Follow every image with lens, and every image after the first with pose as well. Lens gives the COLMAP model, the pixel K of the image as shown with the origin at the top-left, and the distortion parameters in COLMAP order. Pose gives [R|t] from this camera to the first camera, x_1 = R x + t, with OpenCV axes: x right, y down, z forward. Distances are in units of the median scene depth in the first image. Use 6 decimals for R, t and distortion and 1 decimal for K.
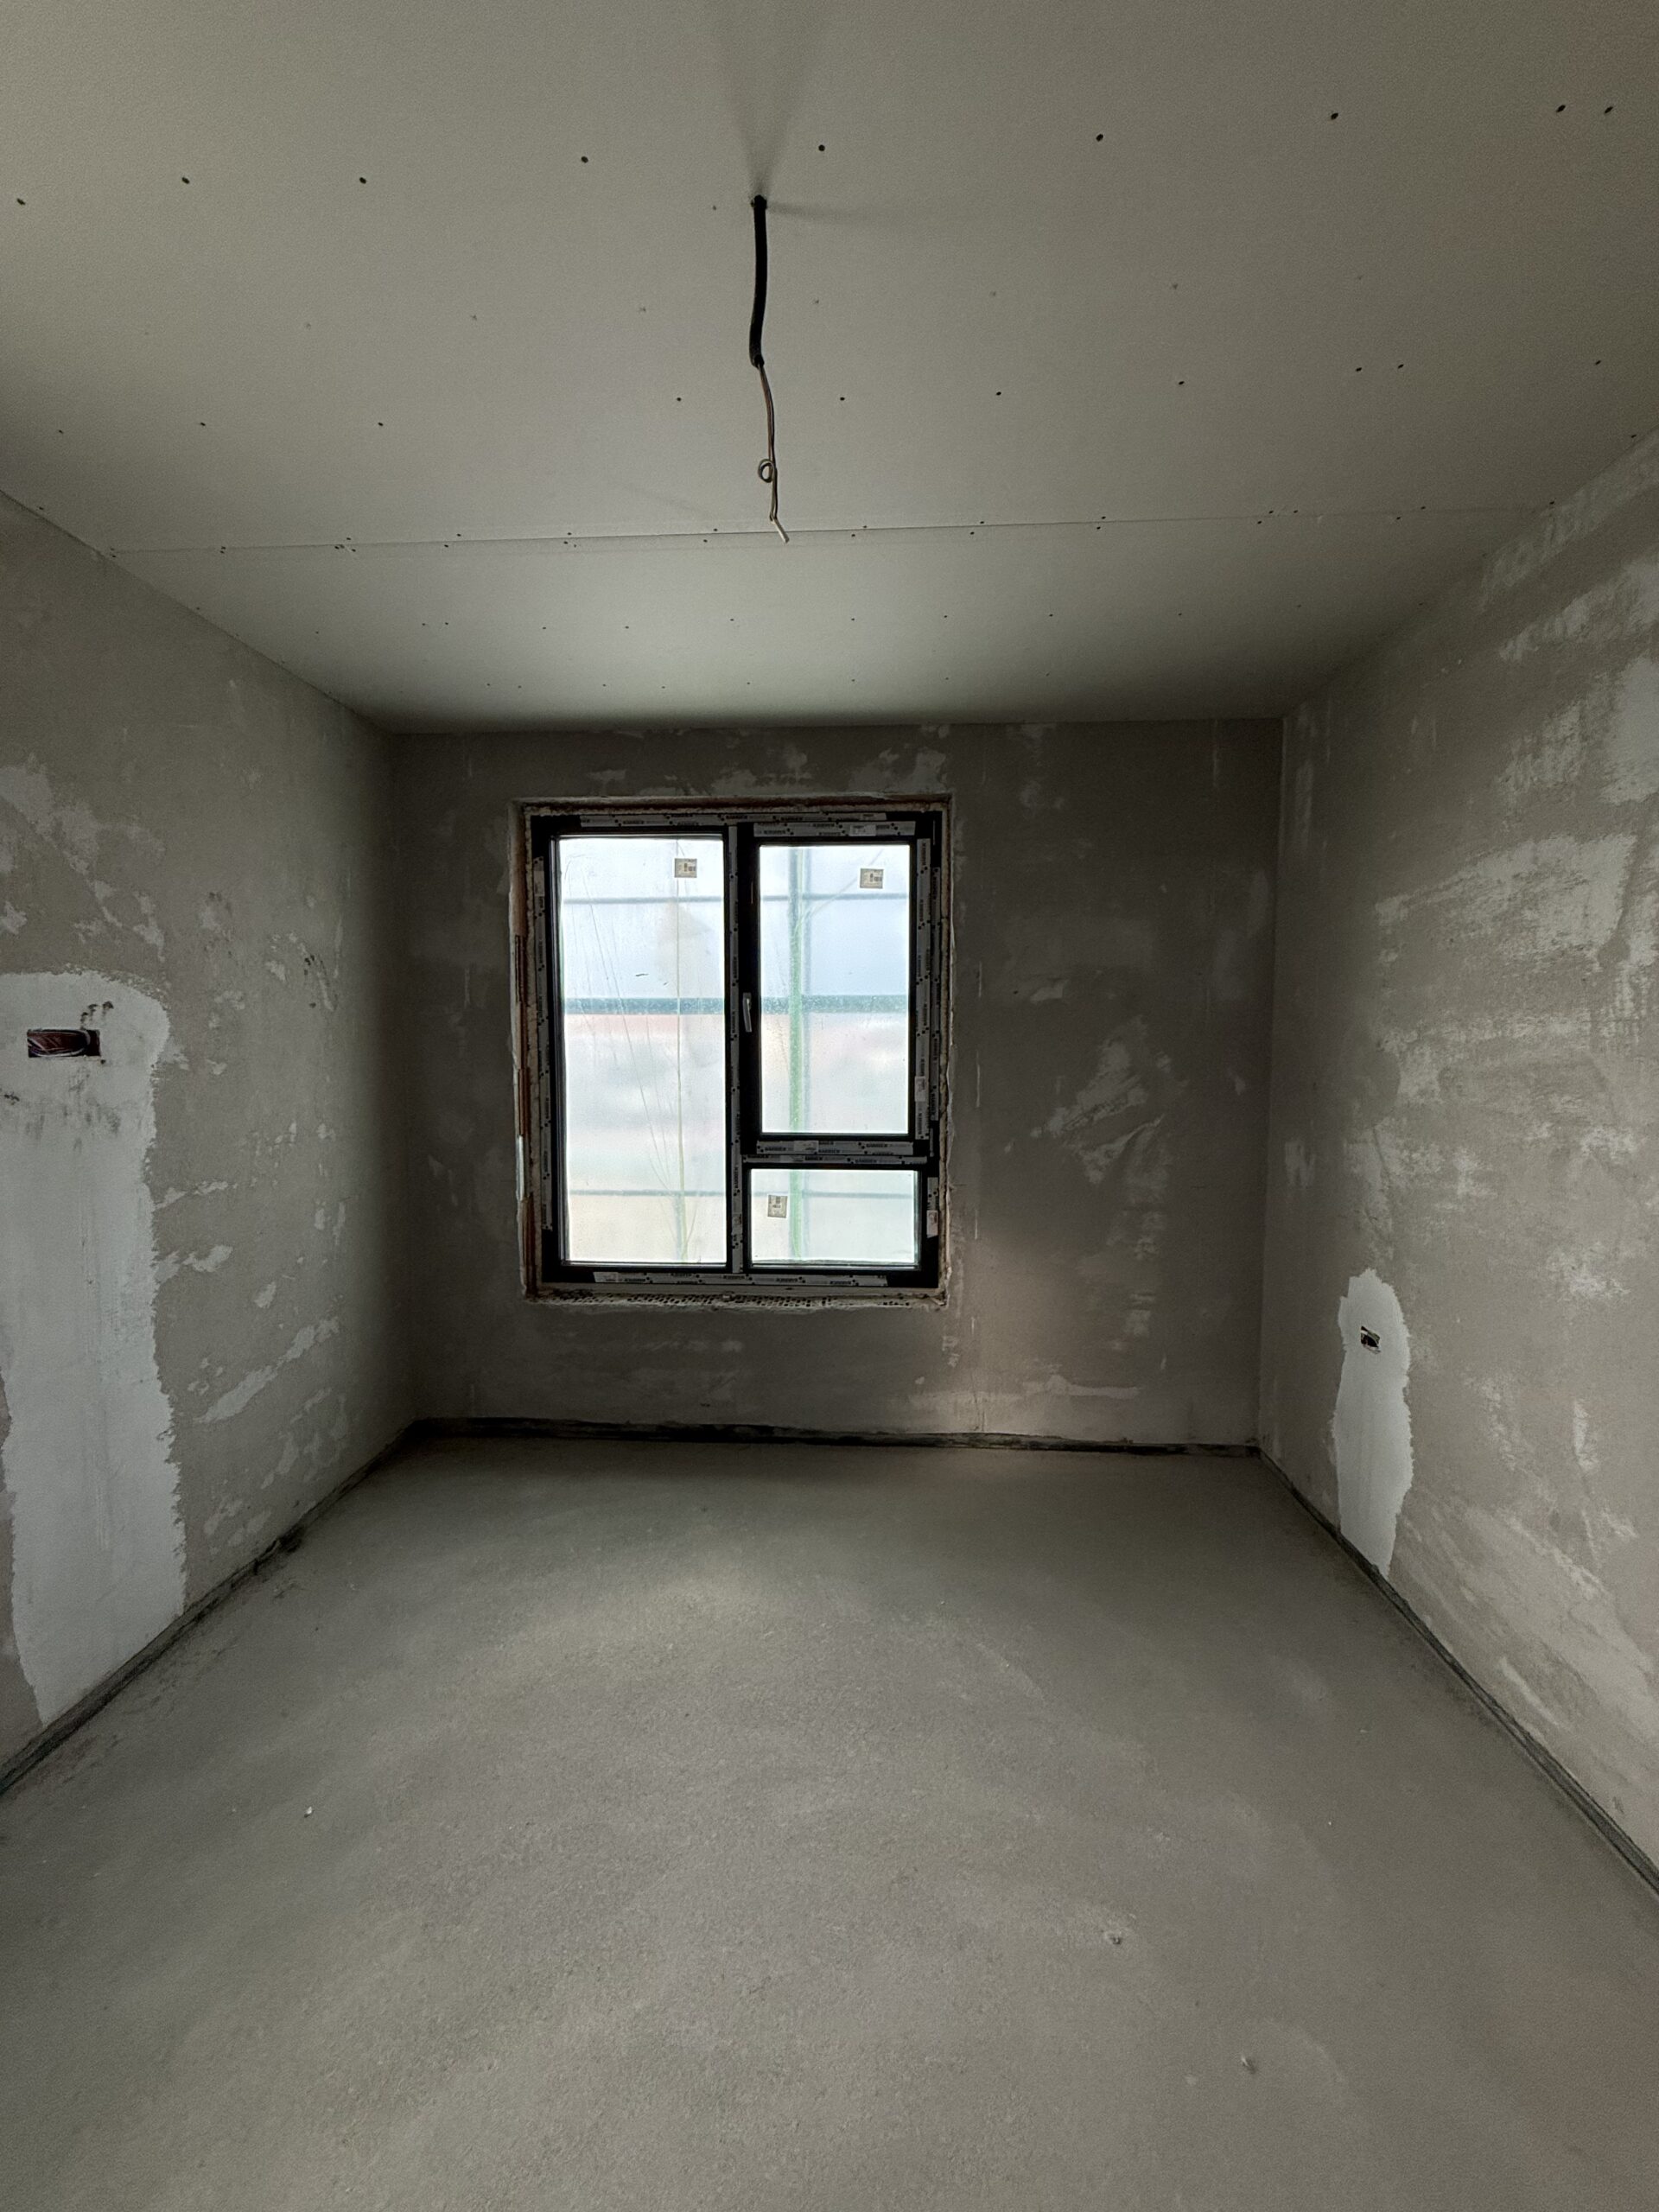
lens RADIAL K [[884.7, 0, 826.9], [0, 884.7, 1101.1], [0, 0, 1]] dist [-0.000457, 0.000410]
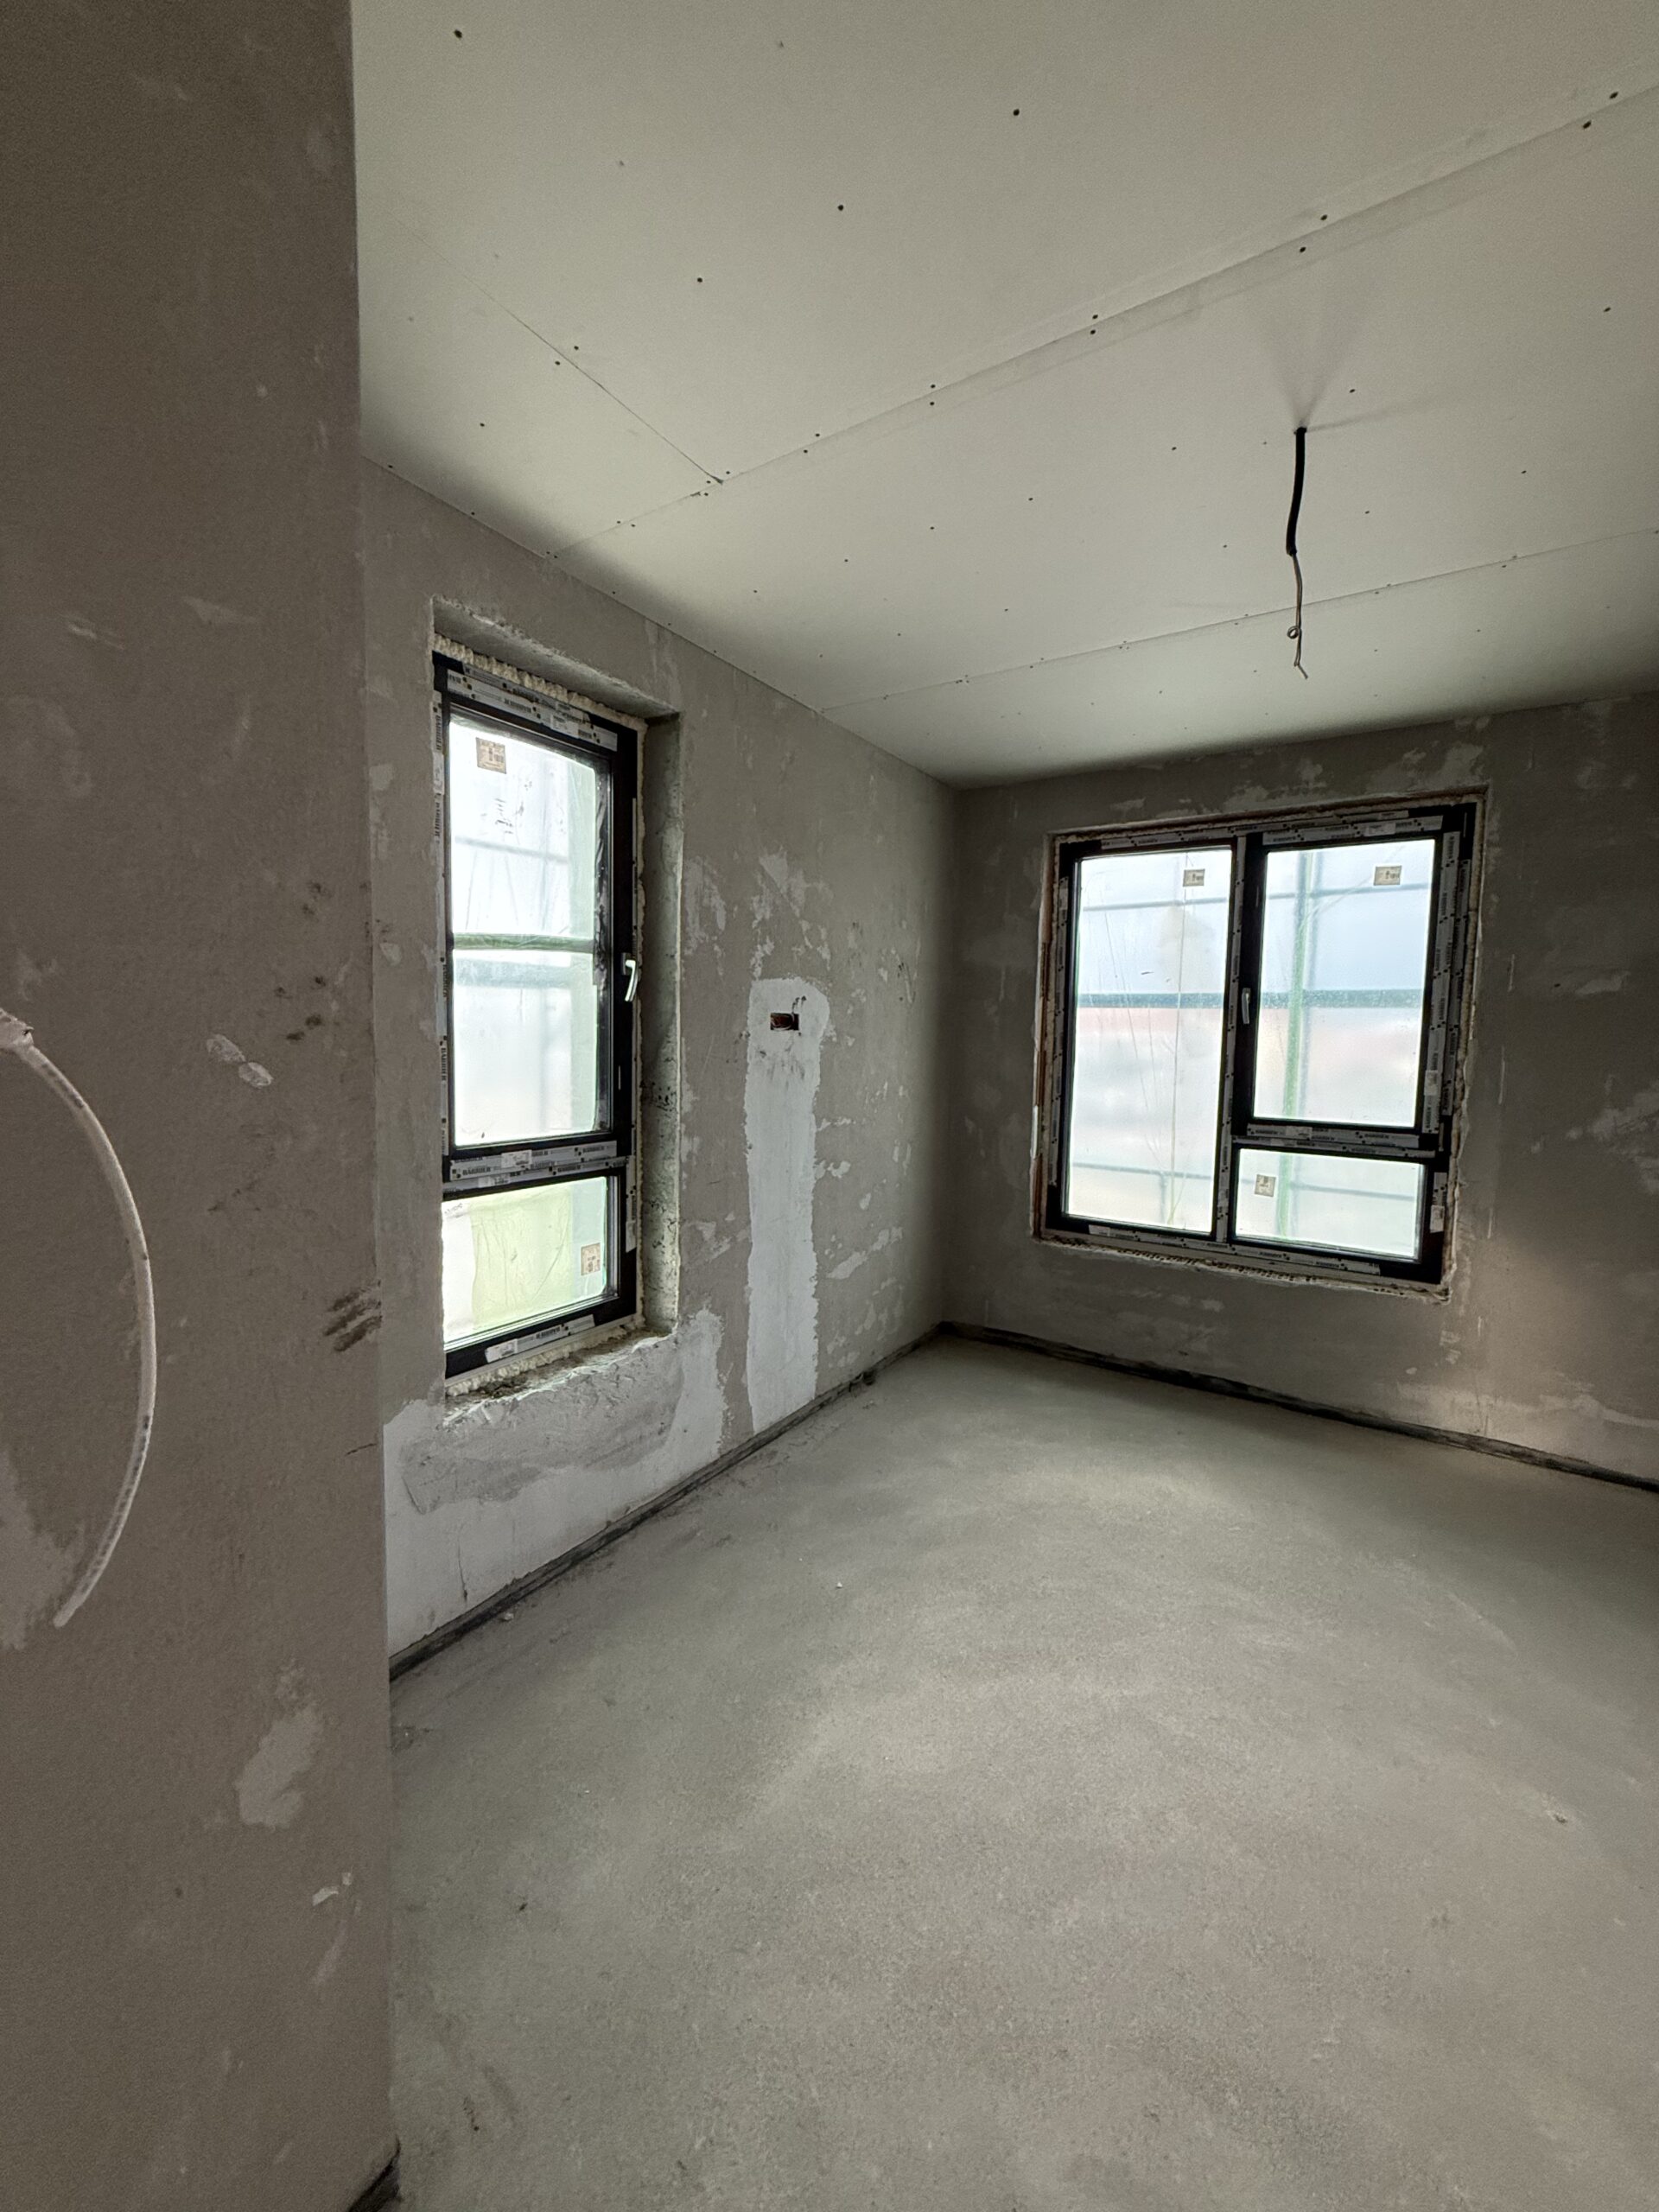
lens RADIAL K [[884.7, 0, 826.9], [0, 884.7, 1101.1], [0, 0, 1]] dist [-0.000457, 0.000410]
pose [[0.866659, 0.056042, -0.495744, 0.010532], [-0.054658, 0.998355, 0.017307, 0.027833], [0.495898, 0.012097, 0.868296, -0.215371]]
